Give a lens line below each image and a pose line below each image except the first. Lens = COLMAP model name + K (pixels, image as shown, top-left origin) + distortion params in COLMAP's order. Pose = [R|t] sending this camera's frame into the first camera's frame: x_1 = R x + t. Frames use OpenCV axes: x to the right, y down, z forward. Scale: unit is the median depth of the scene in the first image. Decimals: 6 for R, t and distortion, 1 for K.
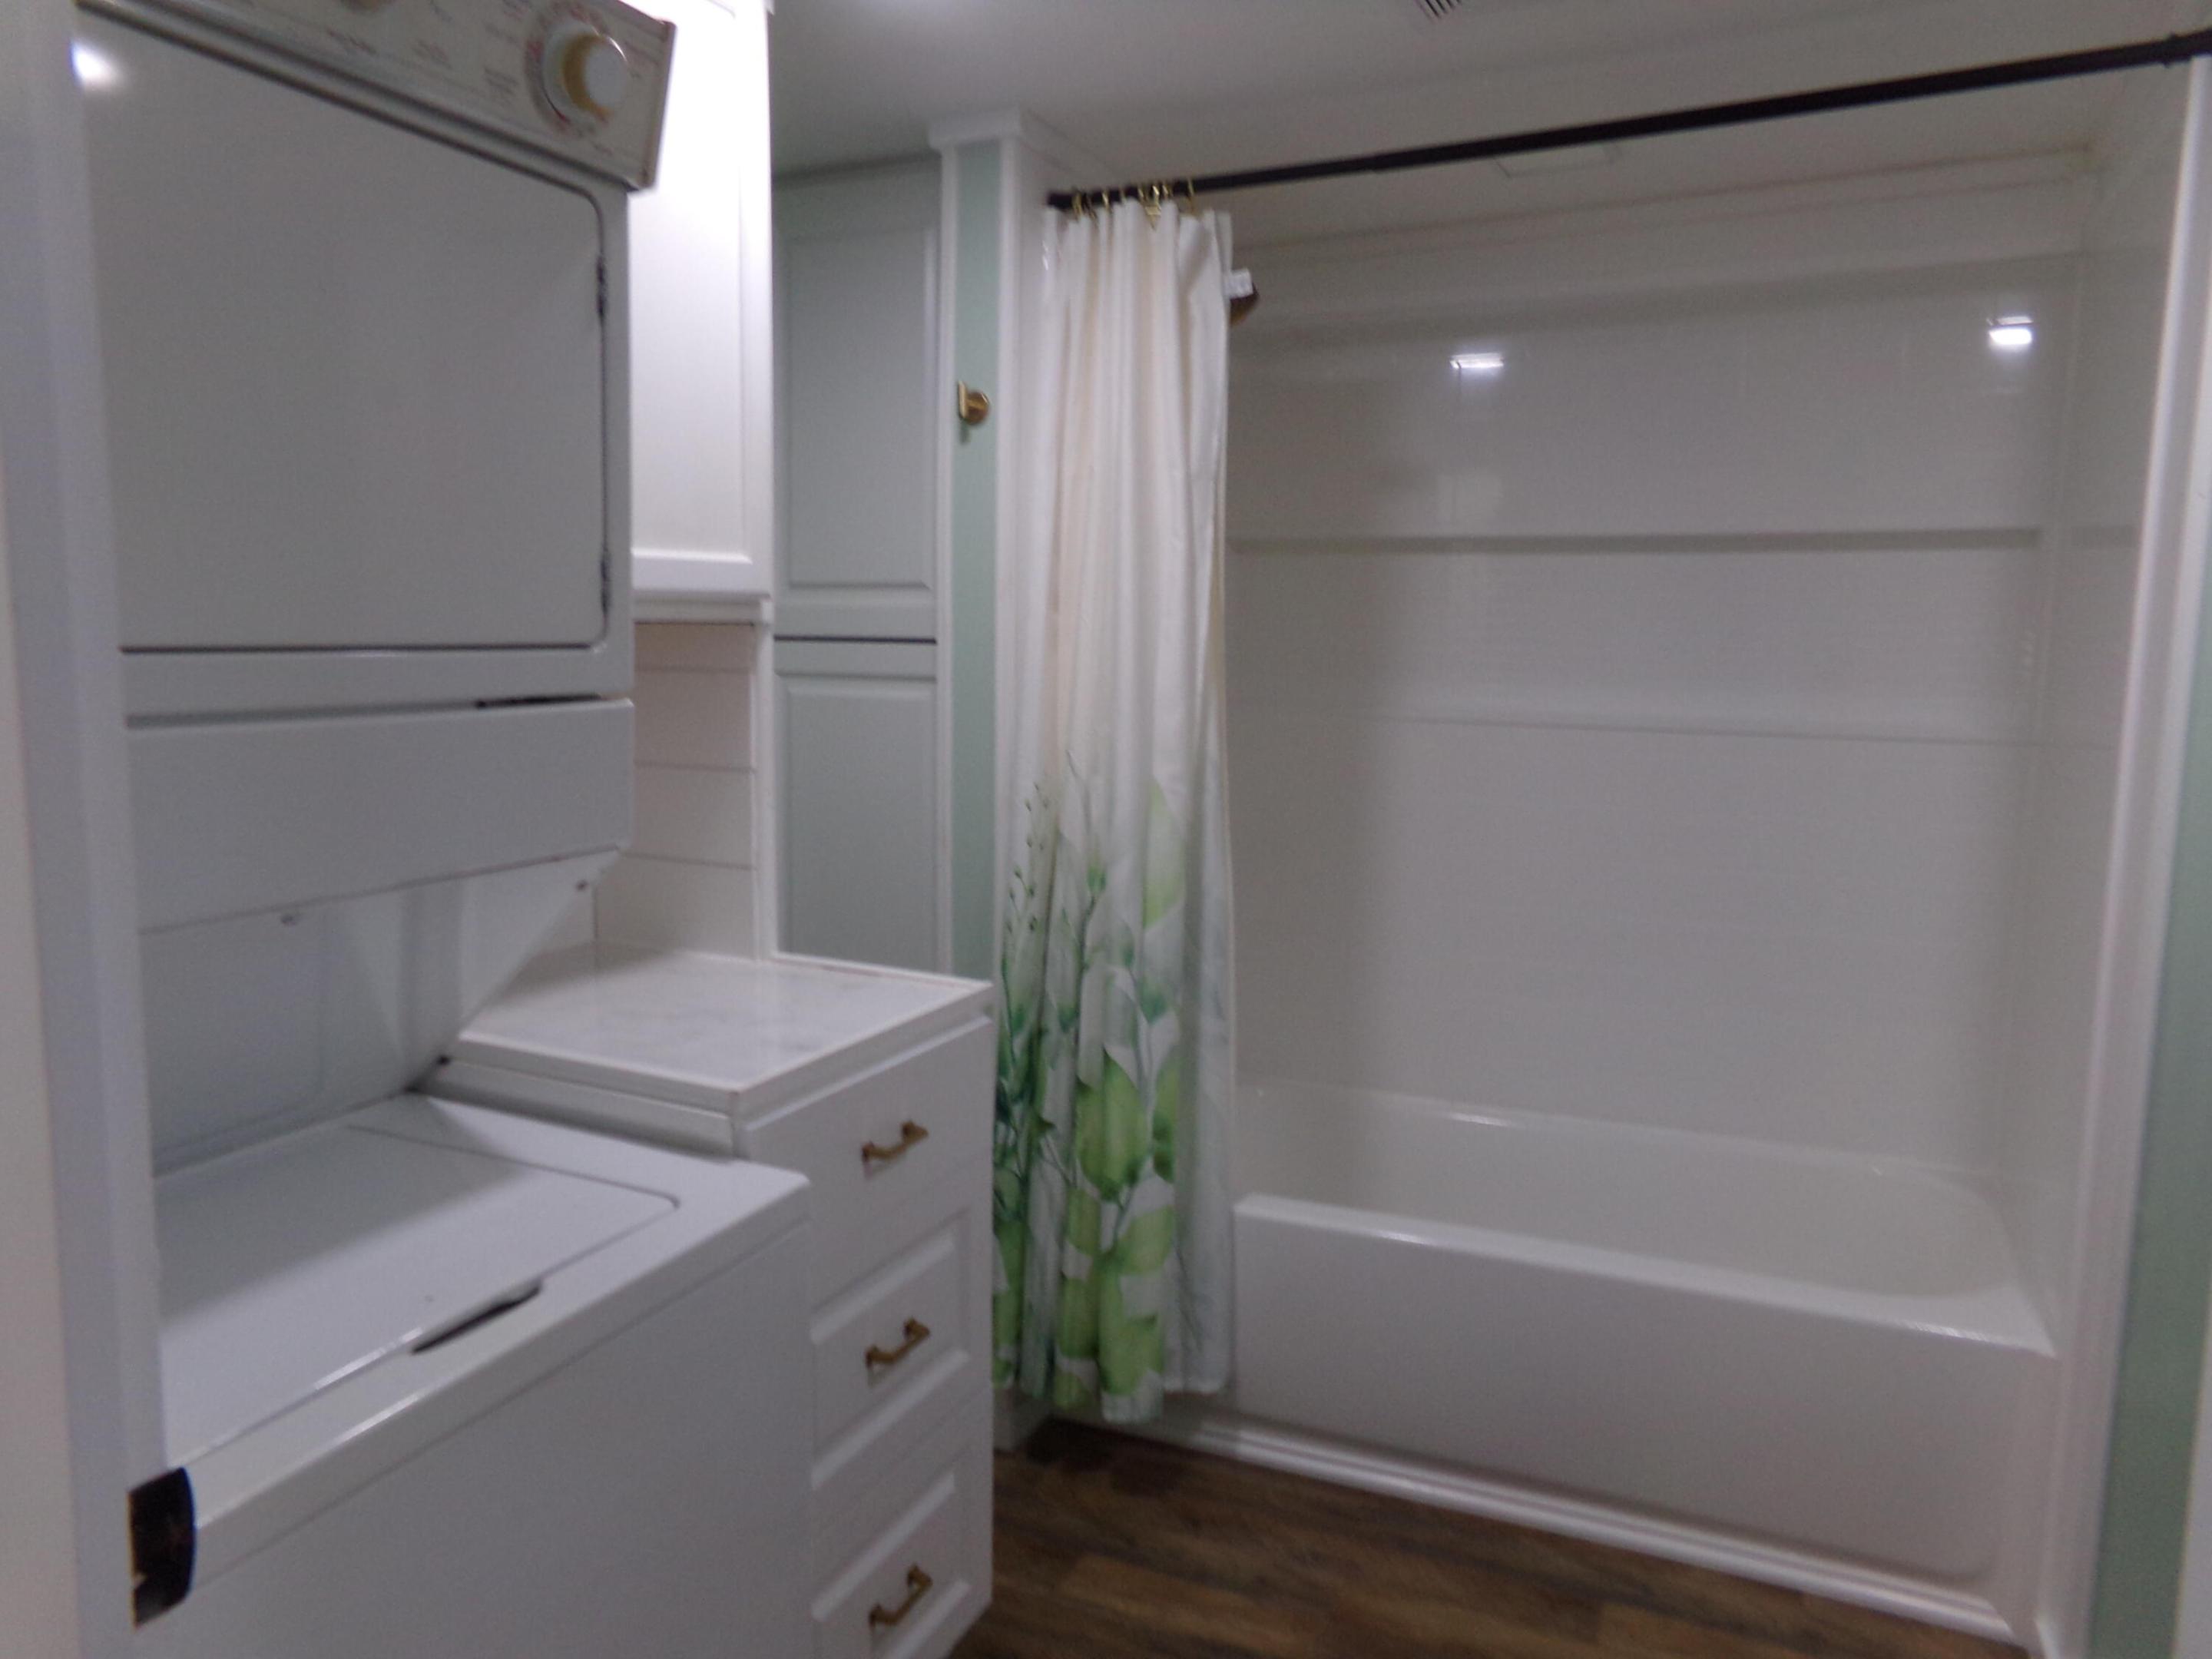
lens RADIAL K [[1526.9, 0, 1093.1], [0, 1526.9, 825.4], [0, 0, 1]] dist [-0.055606, 0.094288]
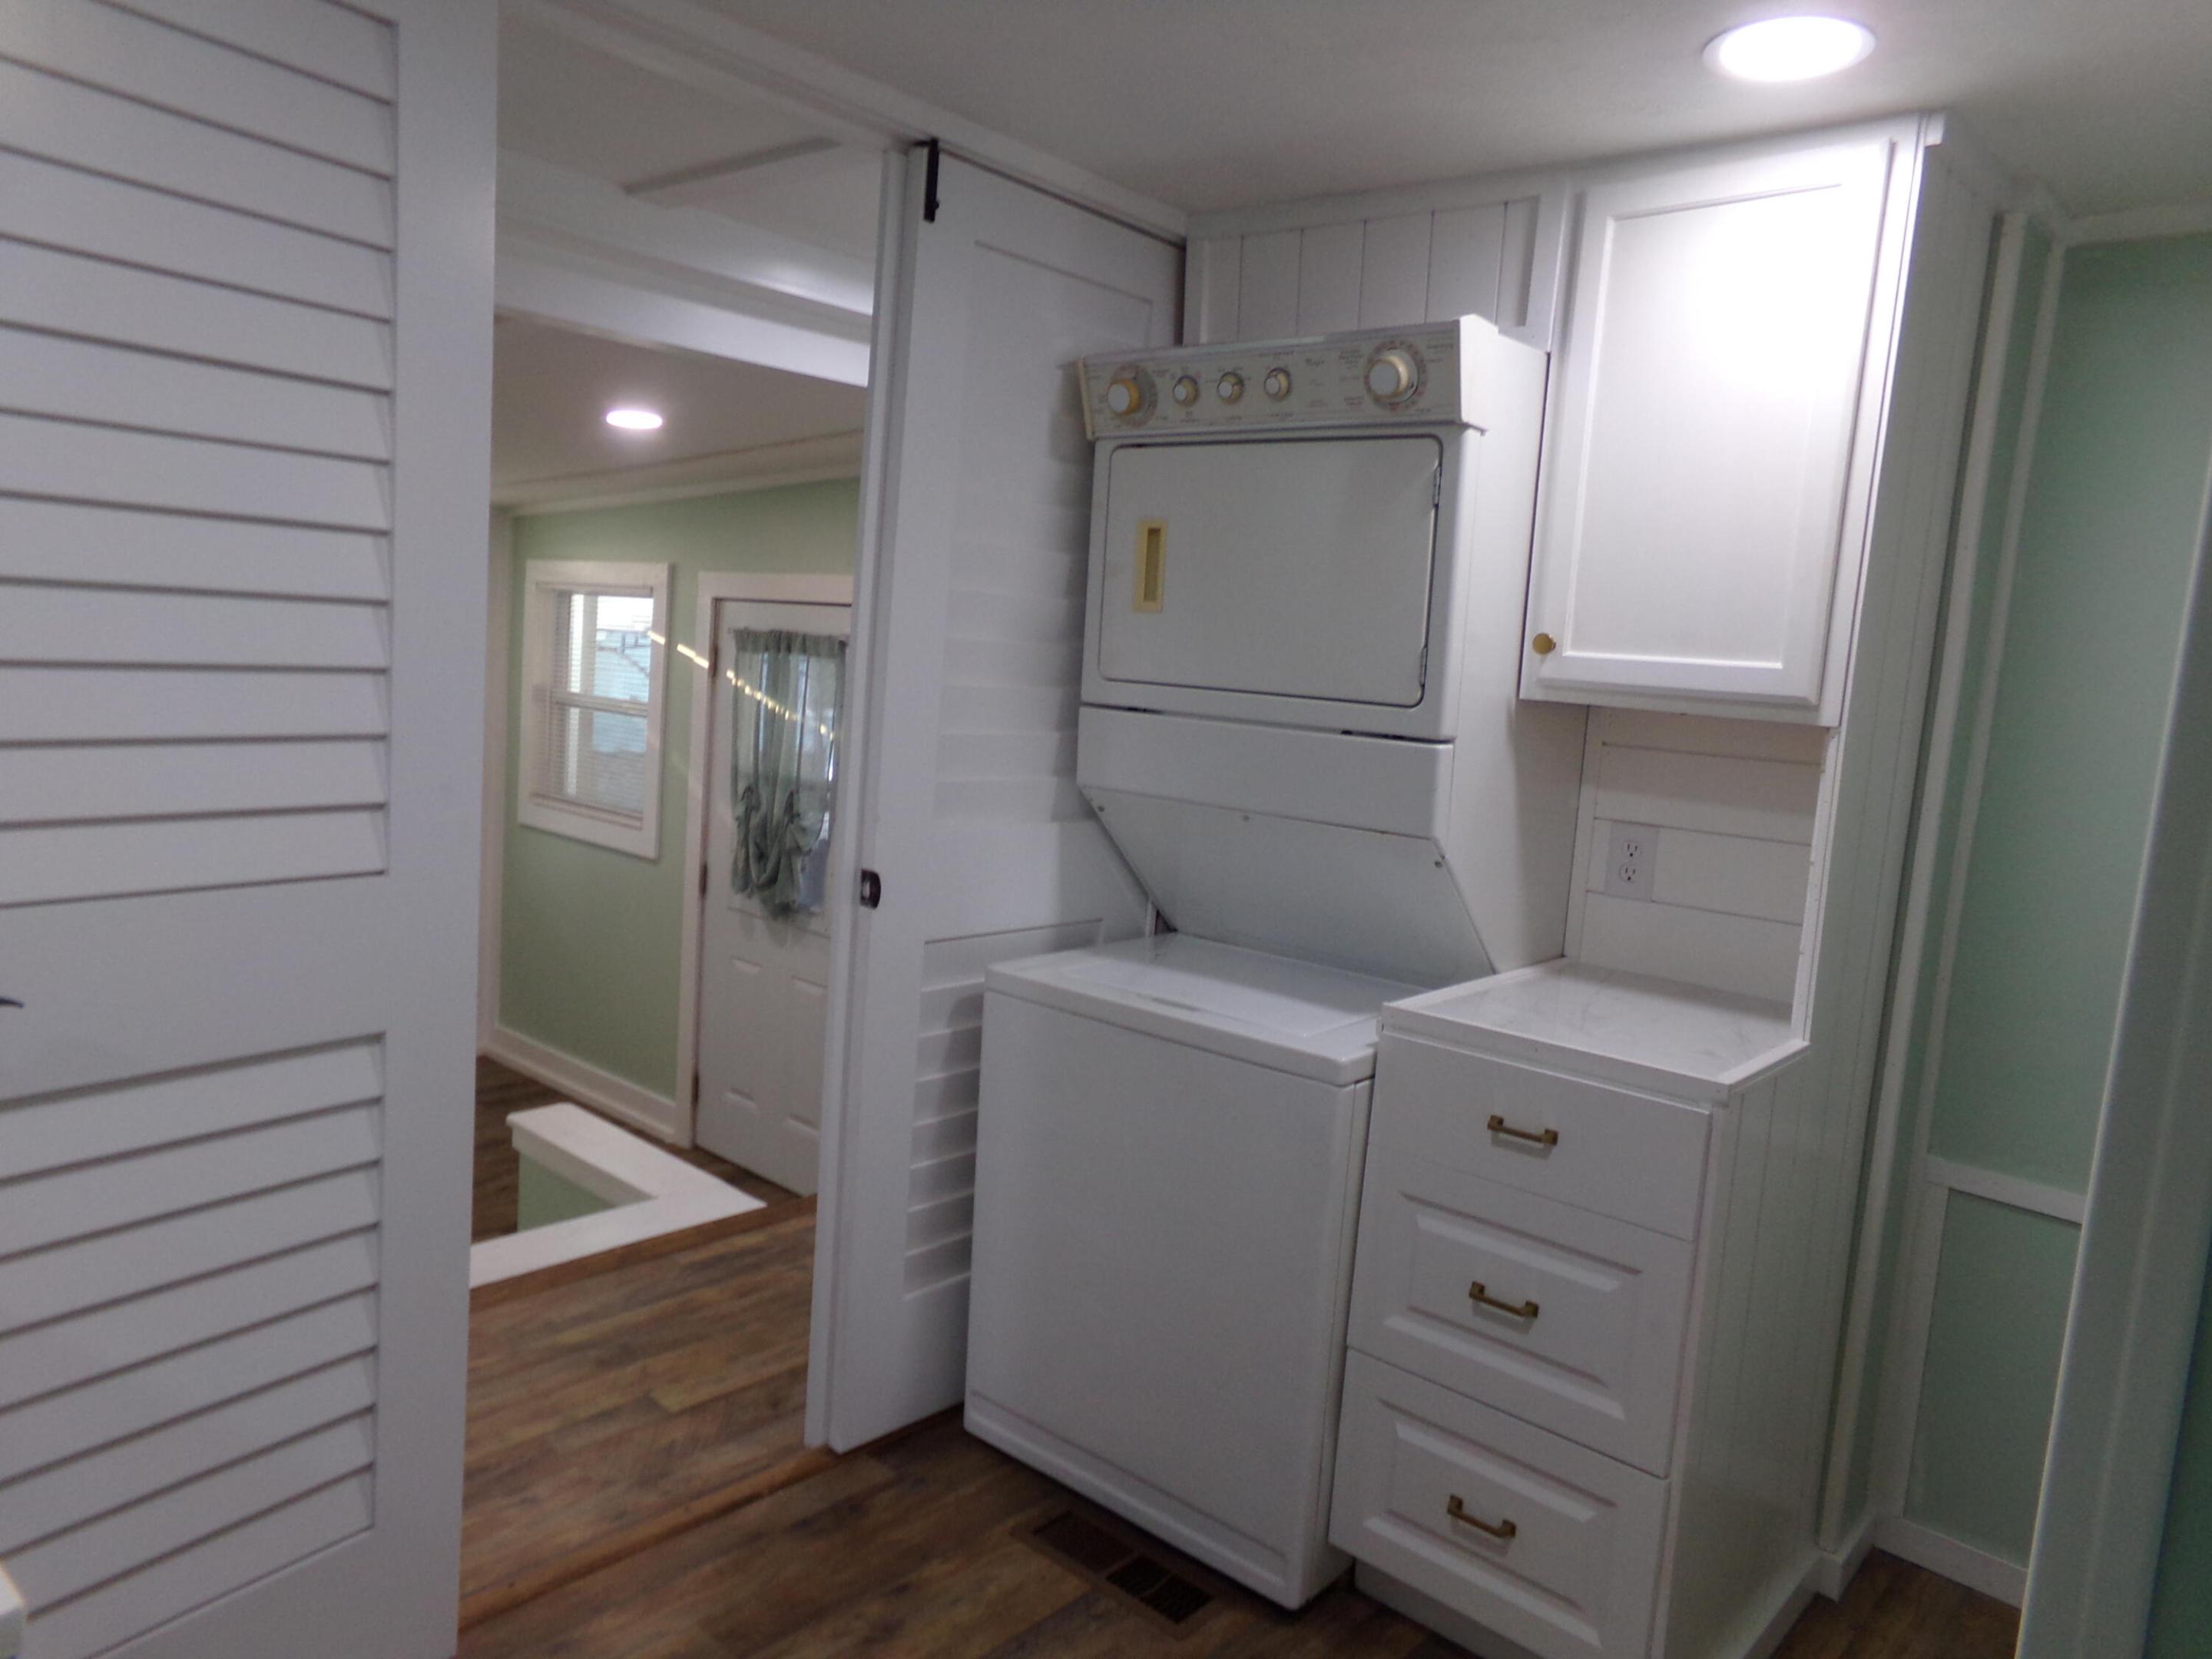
lens RADIAL K [[1526.9, 0, 1093.1], [0, 1526.9, 825.4], [0, 0, 1]] dist [-0.055606, 0.094288]
pose [[-0.308038, 0.054568, -0.949808, 1.173026], [-0.207678, 0.970420, 0.123105, -0.110276], [0.928430, 0.235175, -0.287594, 1.048255]]
